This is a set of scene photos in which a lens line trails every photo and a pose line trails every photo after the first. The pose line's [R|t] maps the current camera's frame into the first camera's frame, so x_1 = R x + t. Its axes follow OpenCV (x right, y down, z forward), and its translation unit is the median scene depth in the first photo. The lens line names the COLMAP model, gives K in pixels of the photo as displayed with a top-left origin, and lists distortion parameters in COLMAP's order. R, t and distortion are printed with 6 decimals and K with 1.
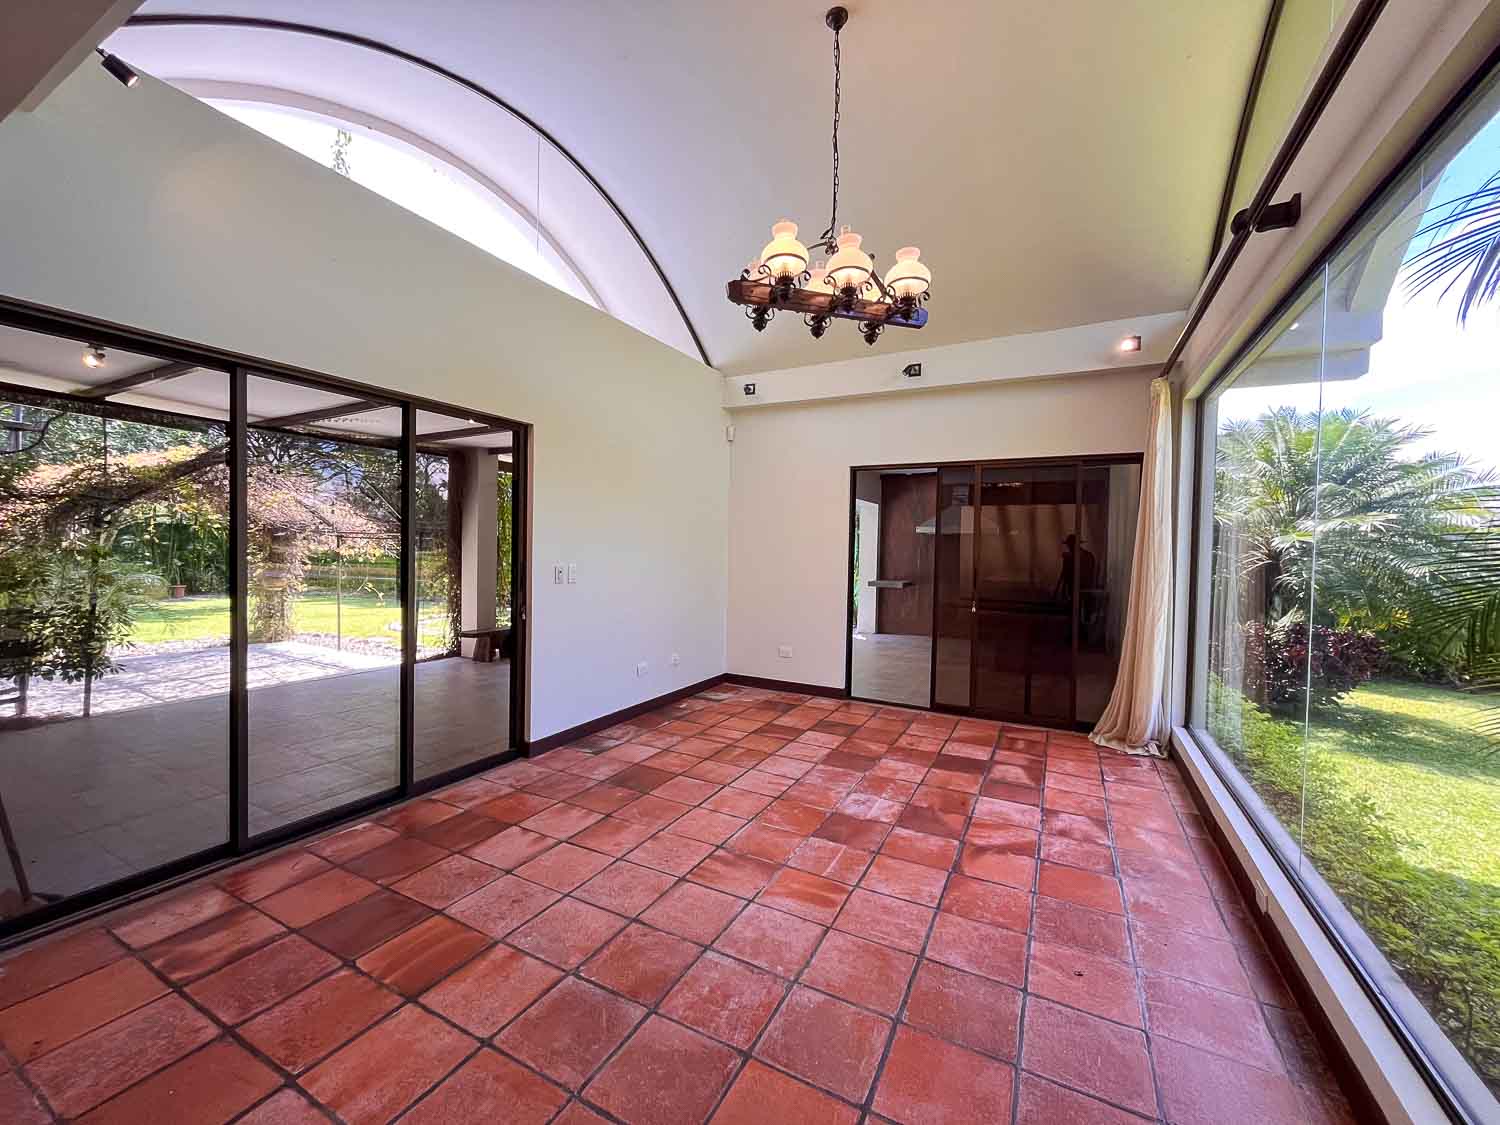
lens RADIAL K [[608.3, 0, 751.3], [0, 608.3, 563.0], [0, 0, 1]] dist [-0.007474, 0.000050]
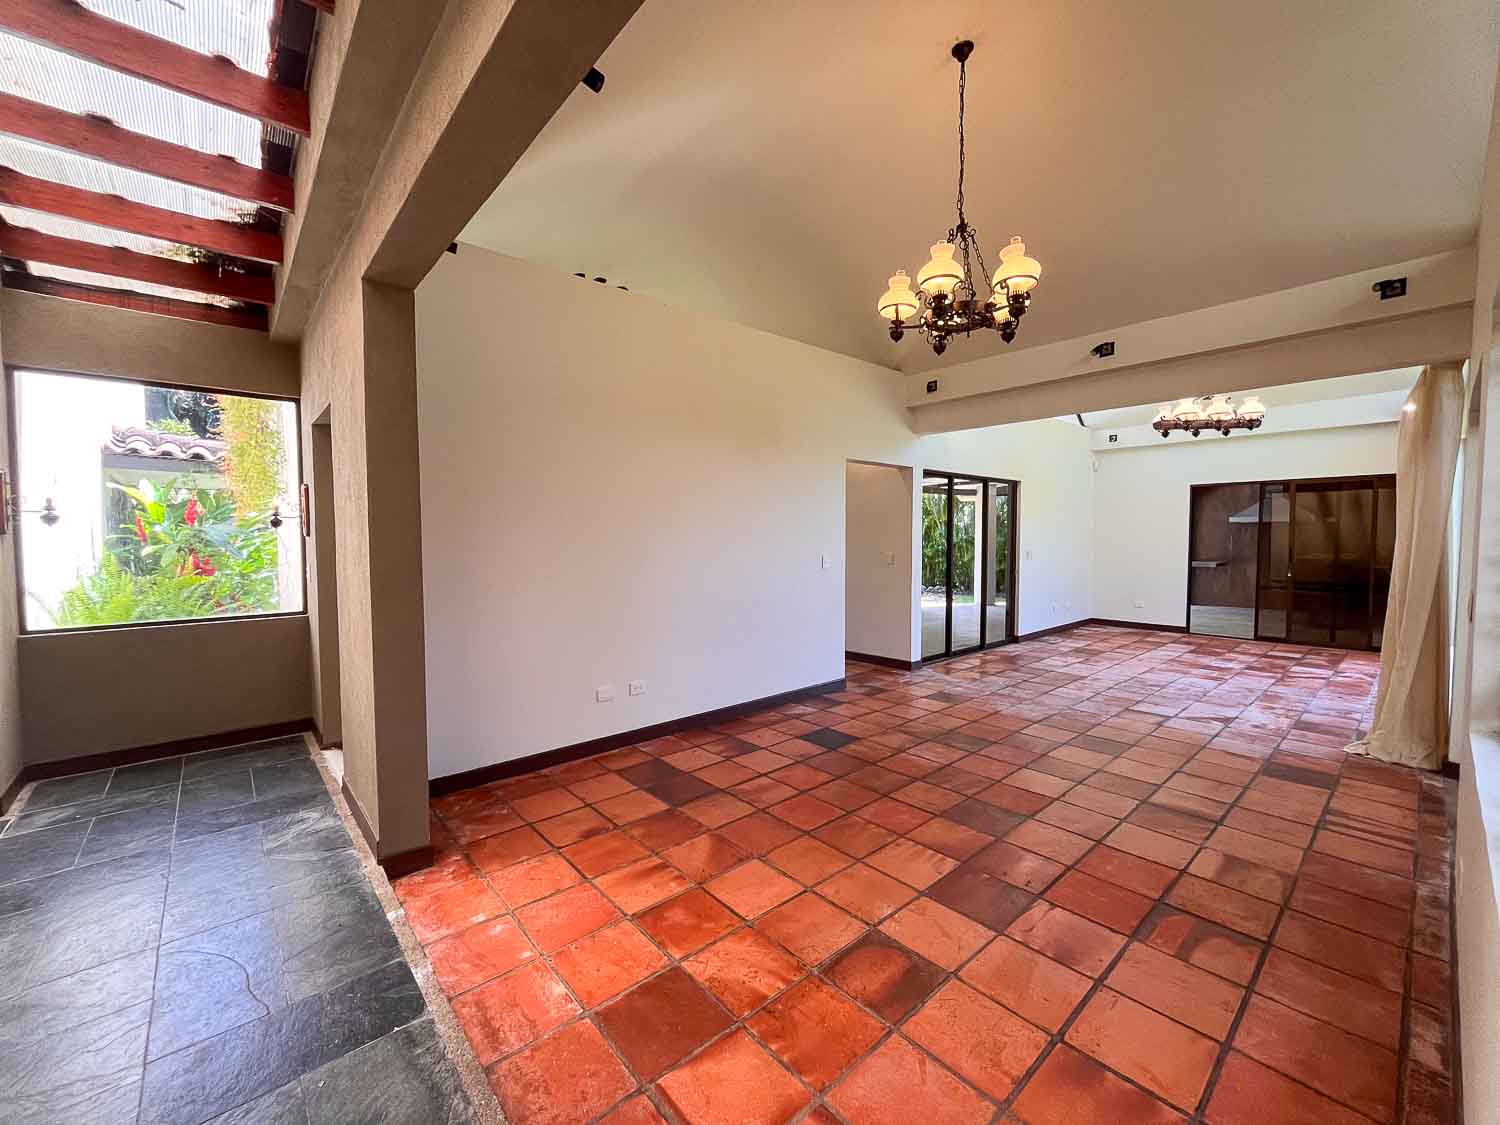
lens RADIAL K [[608.3, 0, 740.3], [0, 608.3, 559.1], [0, 0, 1]] dist [-0.007474, 0.000050]
pose [[0.928275, 0.002398, -0.371887, -0.361043], [0.004711, 0.999823, 0.018206, -0.004873], [0.371865, -0.018652, 0.928099, -0.955997]]
